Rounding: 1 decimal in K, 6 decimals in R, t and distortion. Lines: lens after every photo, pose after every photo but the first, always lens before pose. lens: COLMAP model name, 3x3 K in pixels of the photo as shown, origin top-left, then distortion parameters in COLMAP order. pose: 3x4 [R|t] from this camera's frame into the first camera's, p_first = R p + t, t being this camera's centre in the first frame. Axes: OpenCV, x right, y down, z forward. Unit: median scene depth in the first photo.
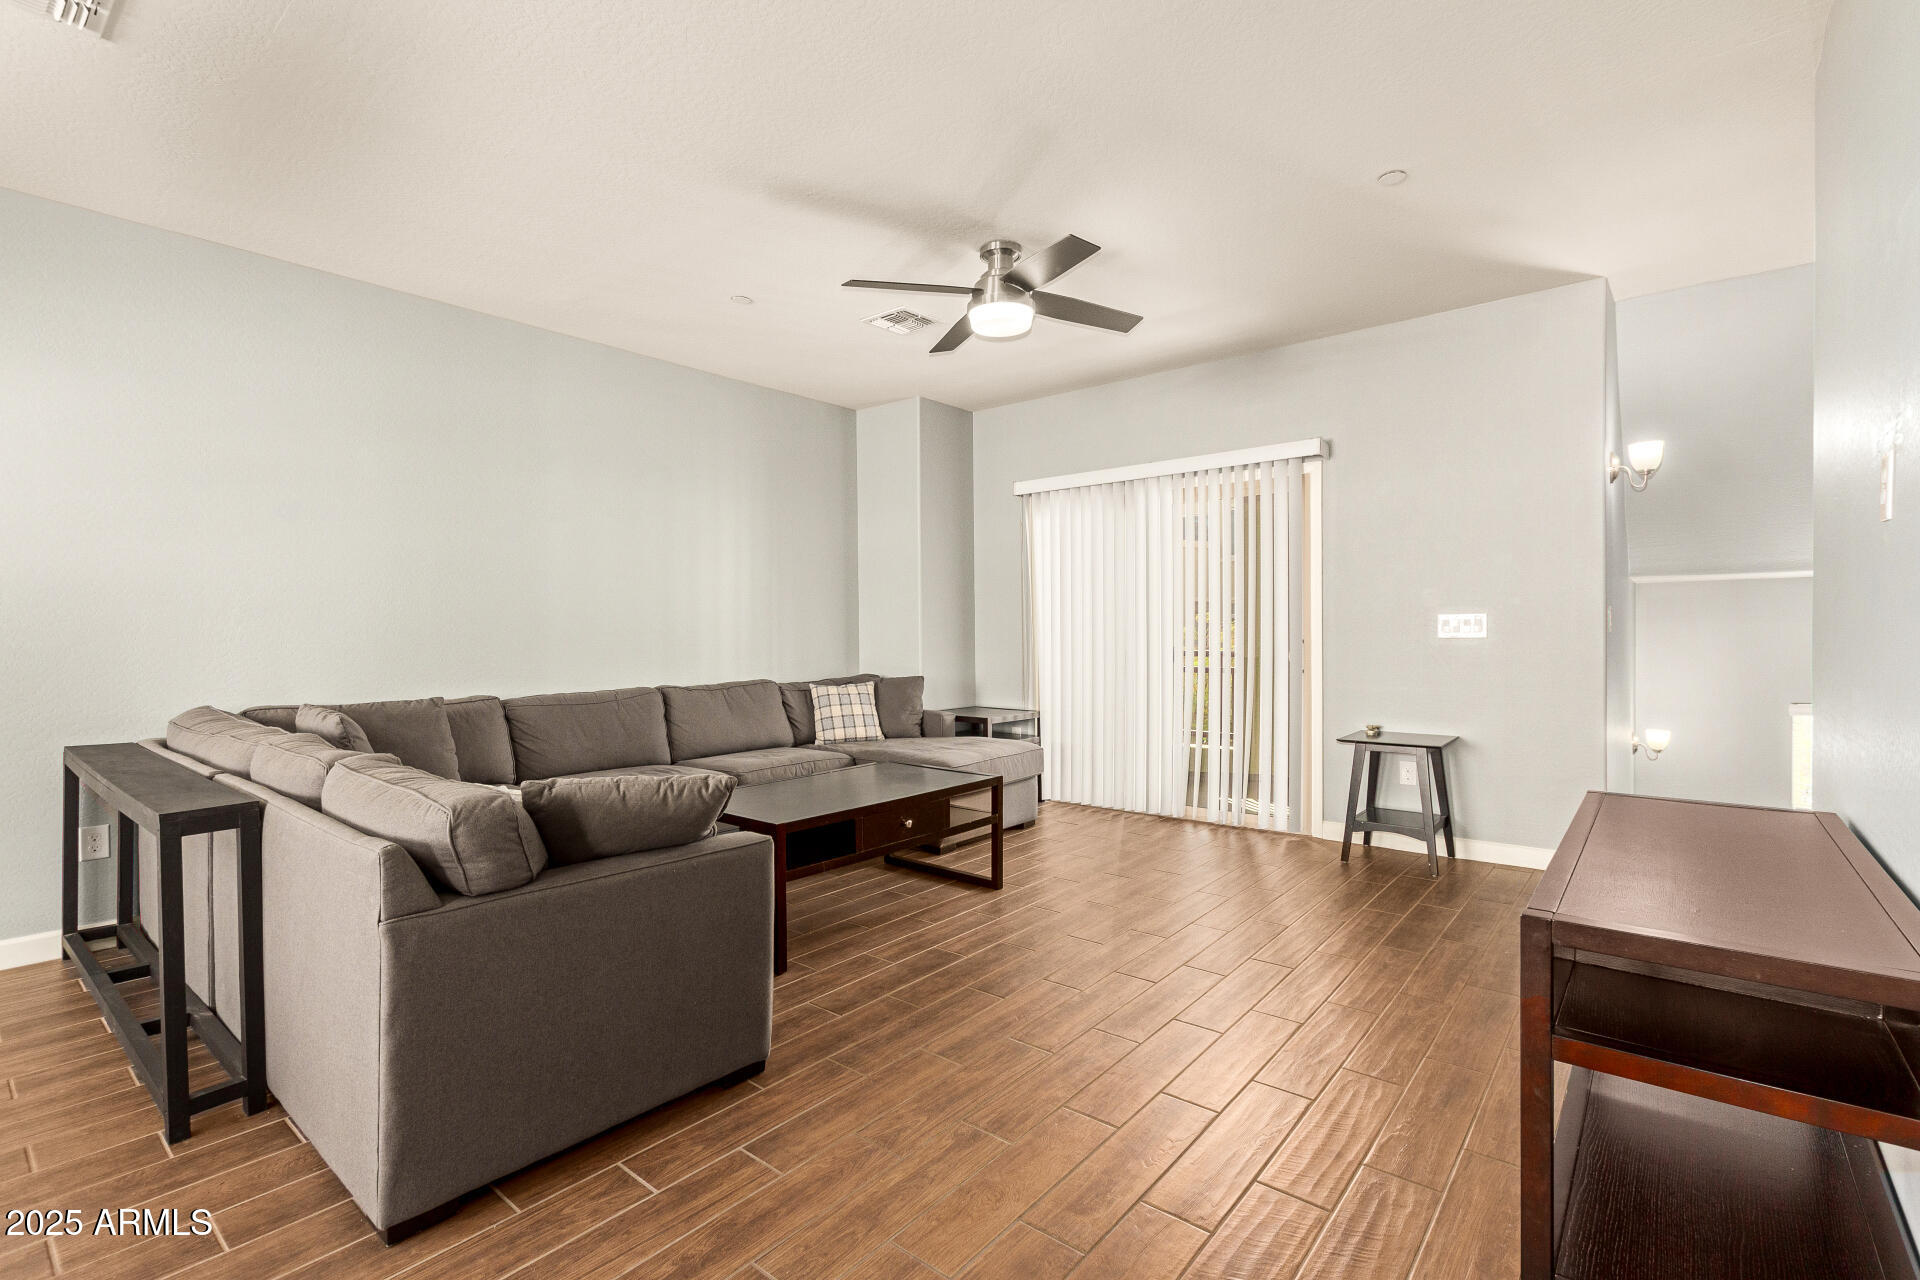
lens RADIAL K [[882.0, 0, 960.0], [0, 882.0, 640.0], [0, 0, 1]] dist [0.011068, -0.010089]
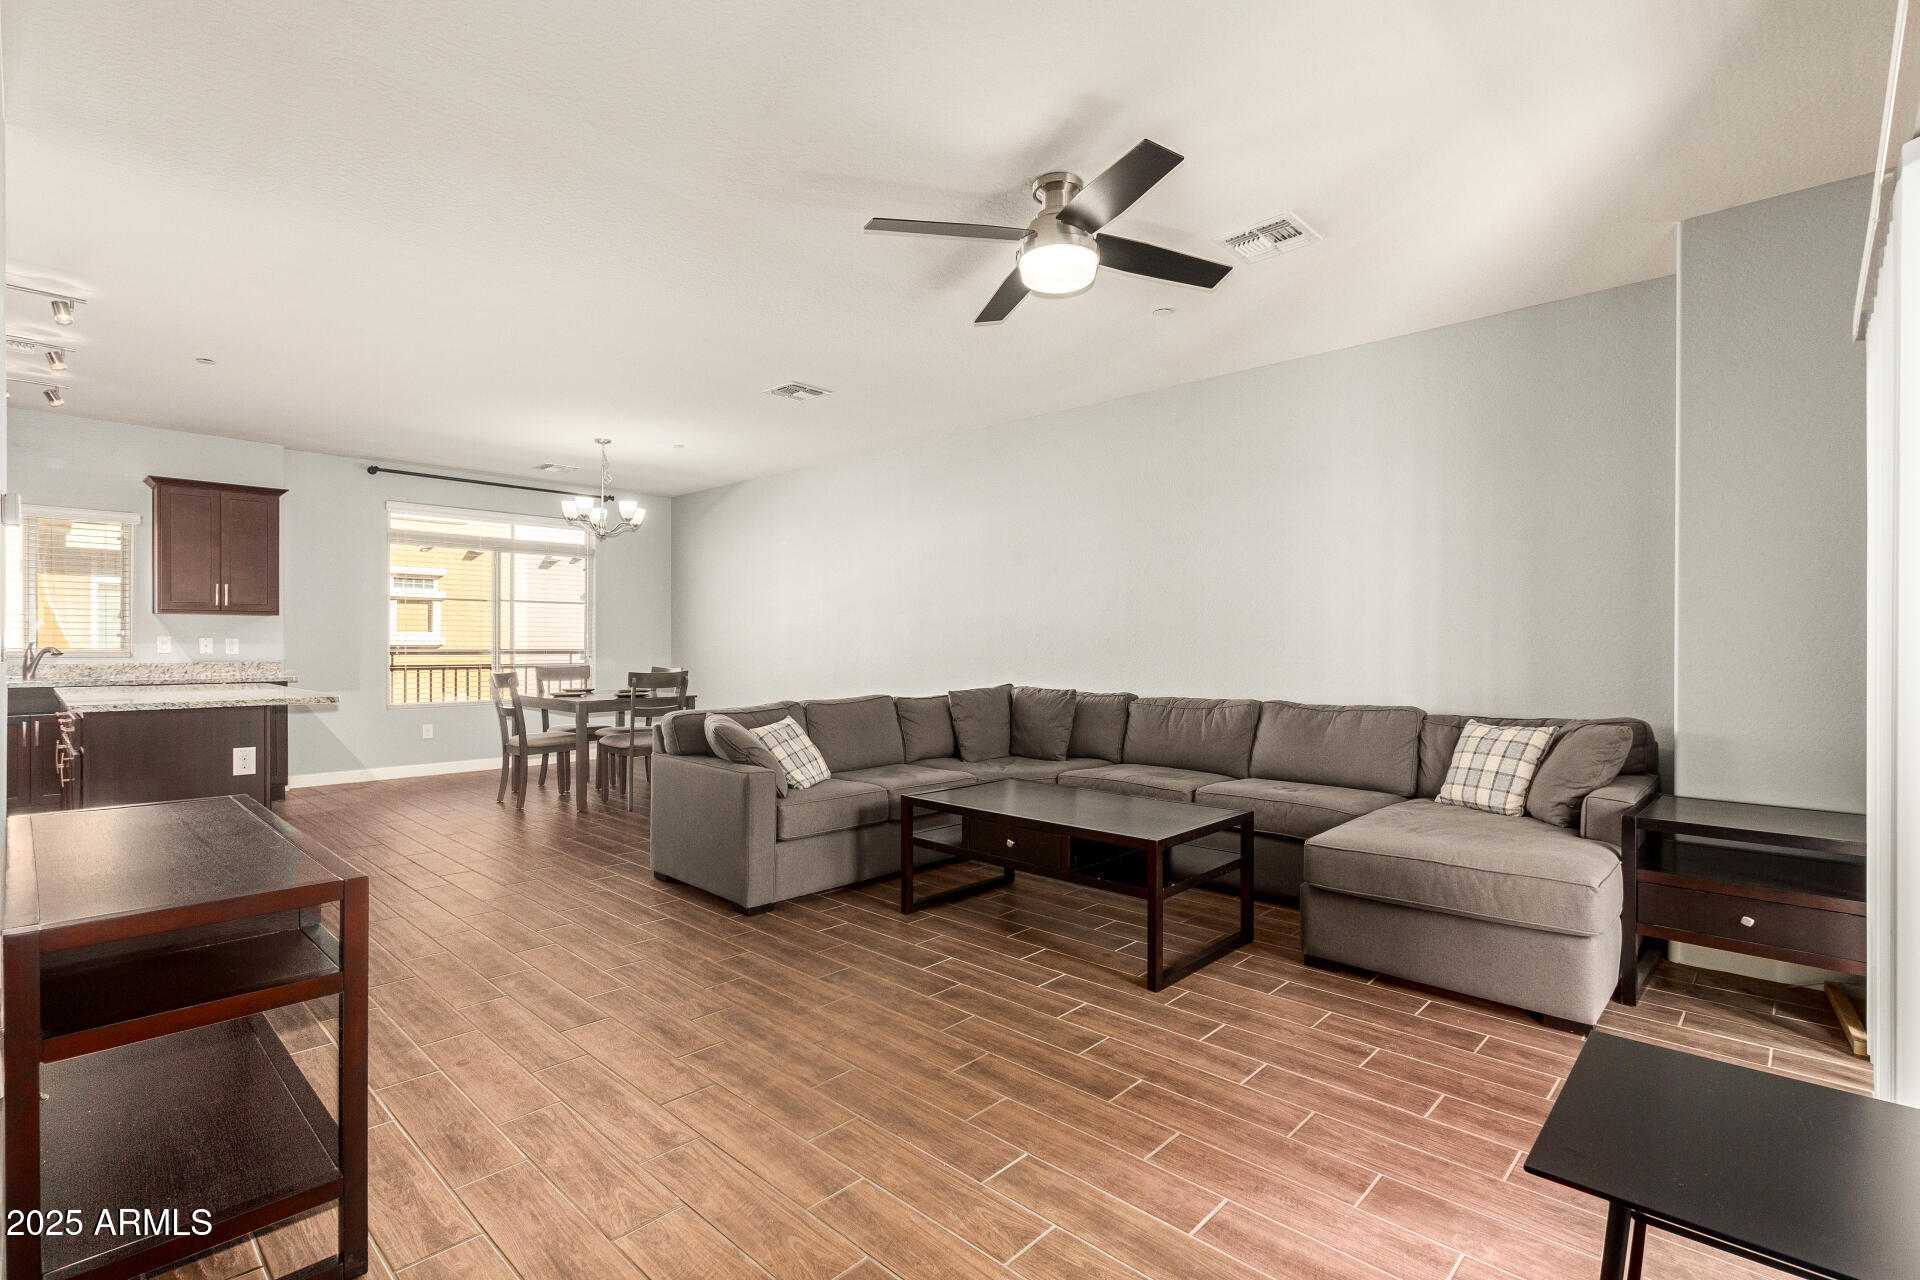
lens RADIAL K [[882.0, 0, 960.0], [0, 882.0, 640.0], [0, 0, 1]] dist [0.011068, -0.010089]
pose [[-0.079087, -0.006483, -0.996847, 1.017030], [-0.020432, 0.999779, -0.004881, -0.004968], [0.996658, 0.019982, -0.079202, 1.143240]]
